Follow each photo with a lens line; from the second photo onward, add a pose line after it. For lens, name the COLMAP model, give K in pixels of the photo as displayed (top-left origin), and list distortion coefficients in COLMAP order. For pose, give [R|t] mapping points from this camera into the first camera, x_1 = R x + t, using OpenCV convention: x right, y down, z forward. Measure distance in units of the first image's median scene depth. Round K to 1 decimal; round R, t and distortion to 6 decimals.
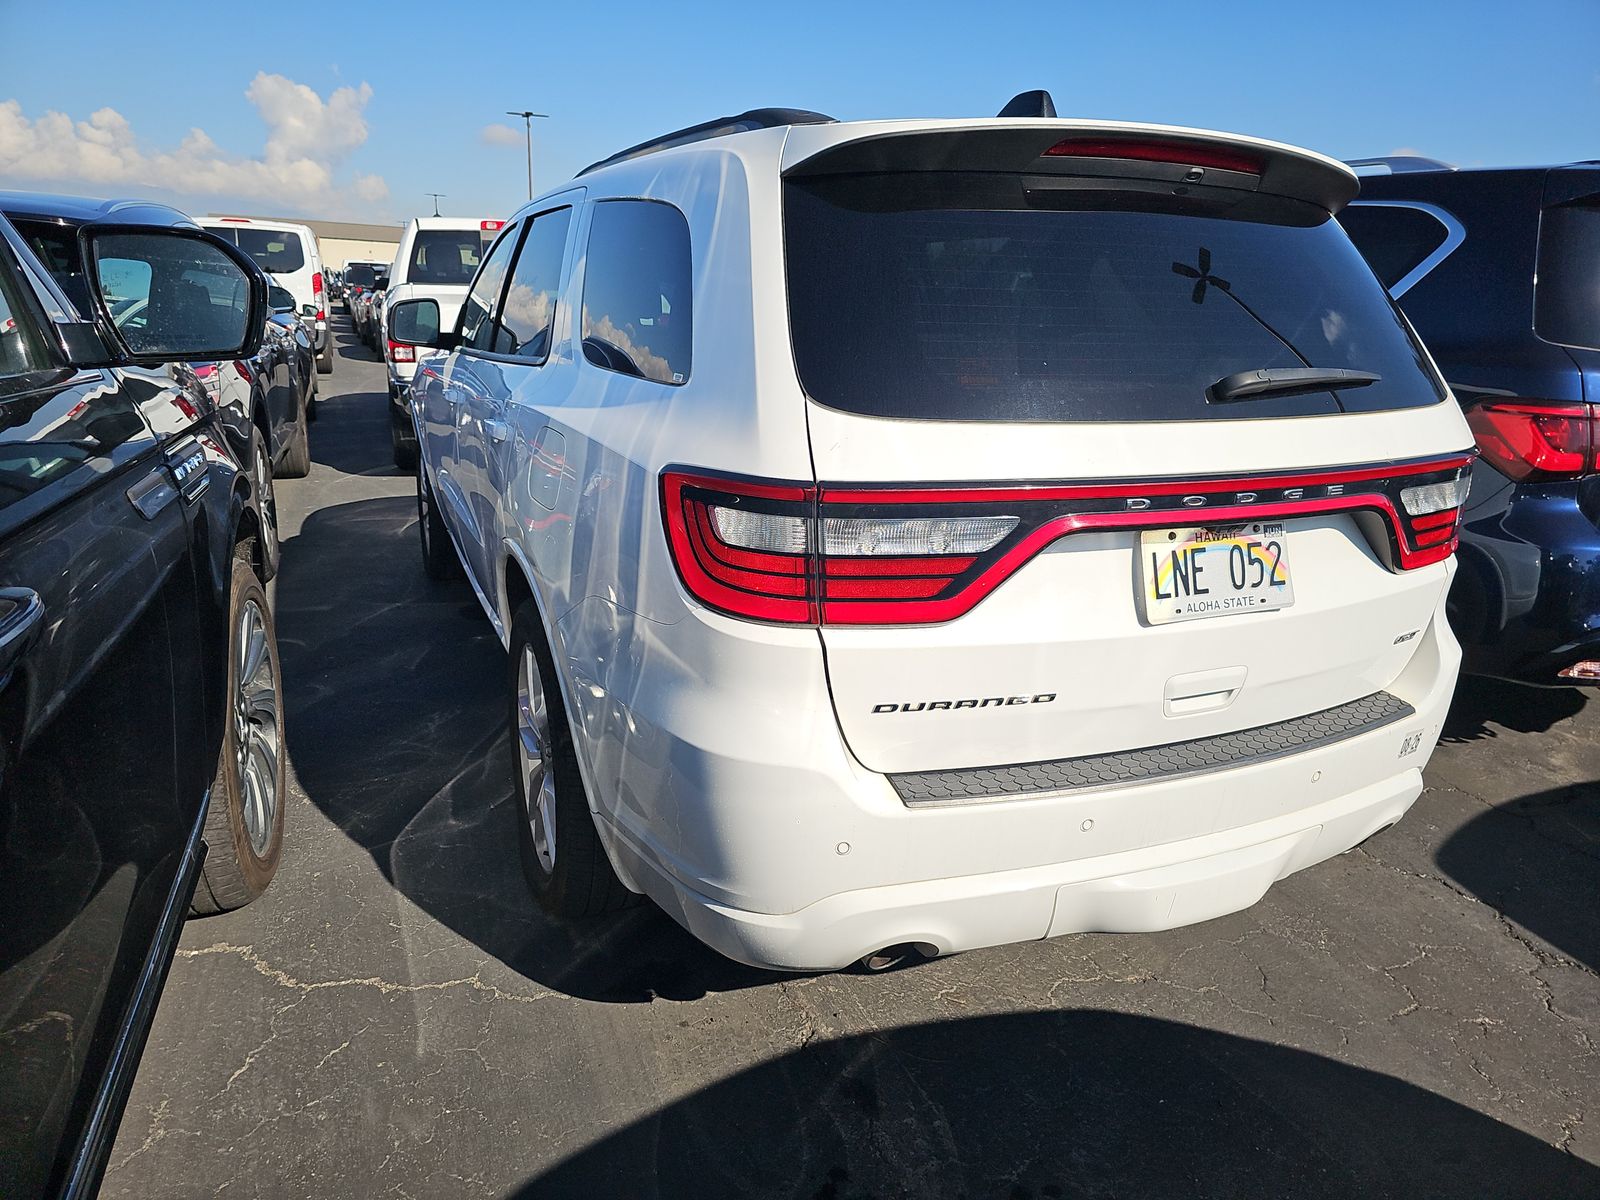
lens RADIAL K [[1084.8, 0, 814.1], [0, 1084.8, 599.8], [0, 0, 1]] dist [0.039718, -0.041450]
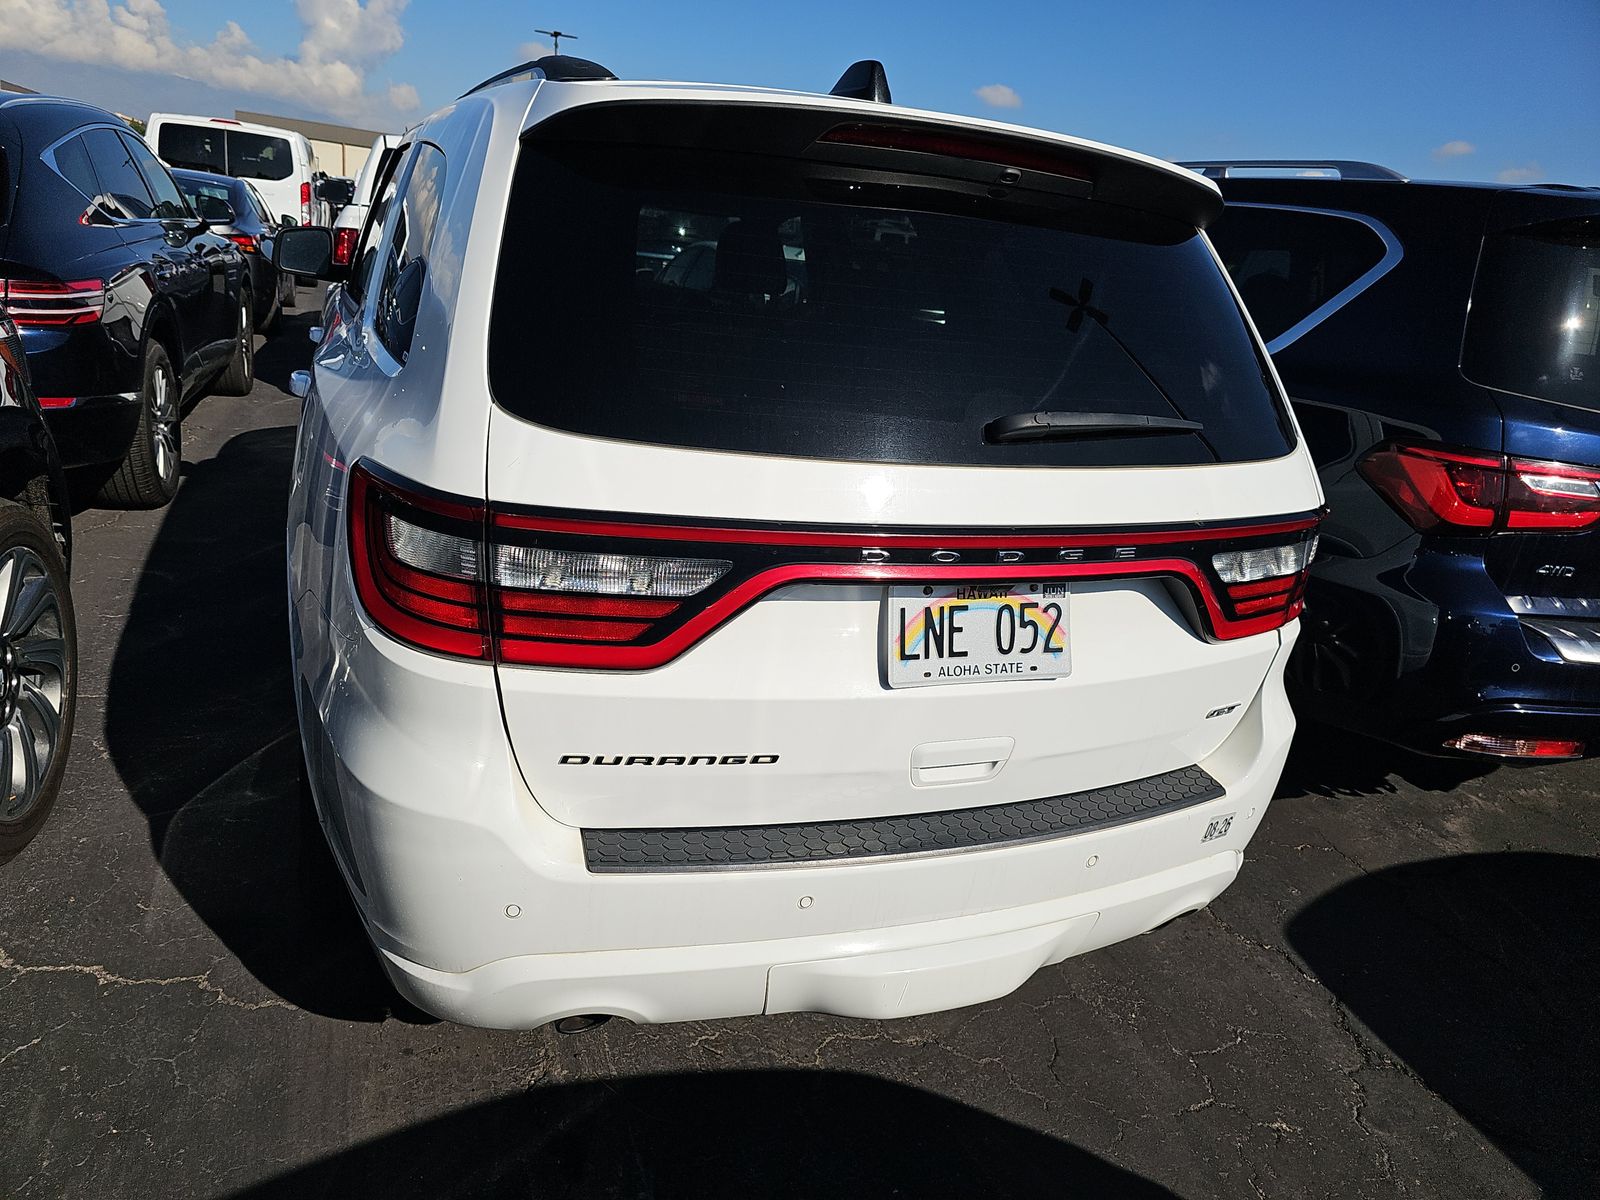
lens RADIAL K [[1084.8, 0, 791.9], [0, 1084.8, 595.3], [0, 0, 1]] dist [0.039718, -0.041450]
pose [[0.995820, 0.089111, -0.020057, 0.188195], [-0.088193, 0.995184, 0.042778, -0.065591], [0.023772, -0.040830, 0.998883, 0.092369]]
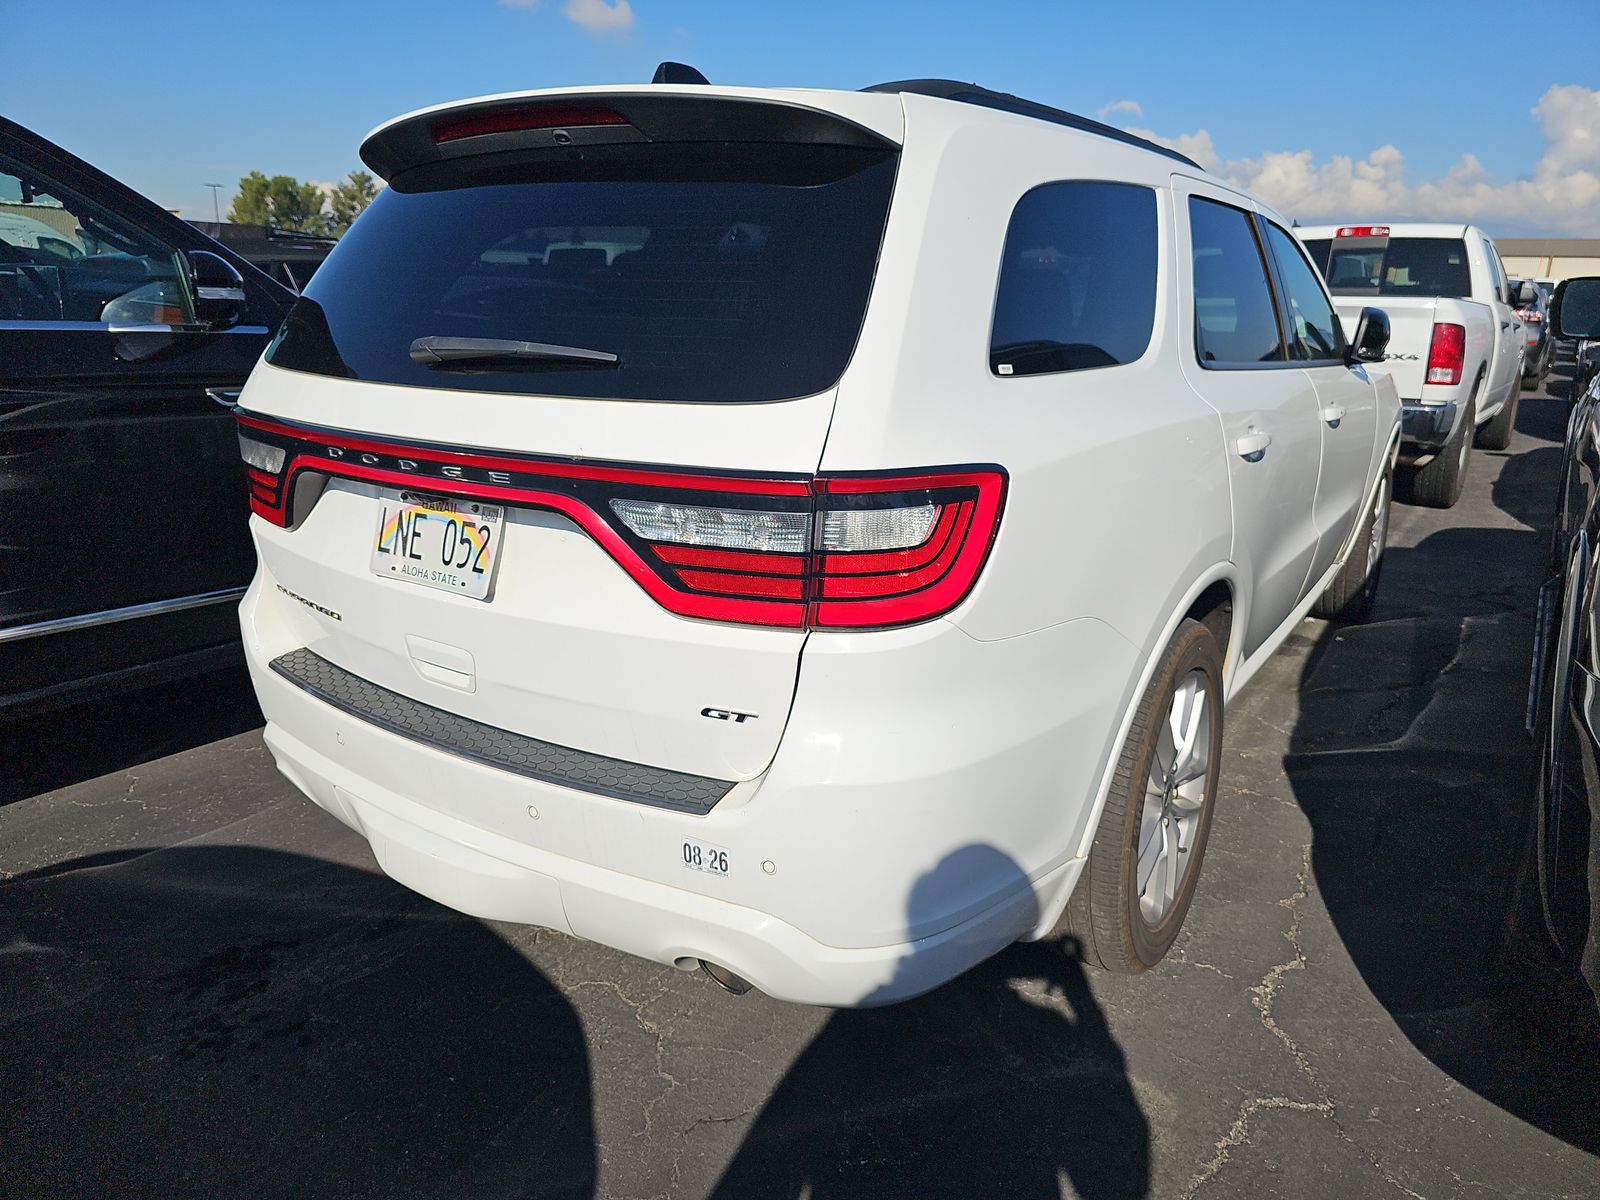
lens RADIAL K [[1084.8, 0, 798.1], [0, 1084.8, 588.8], [0, 0, 1]] dist [0.039718, -0.041450]
pose [[0.510575, 0.198575, -0.836589, 1.114117], [-0.225944, 0.969759, 0.092290, -0.122046], [0.829616, 0.141901, 0.540001, 0.606432]]
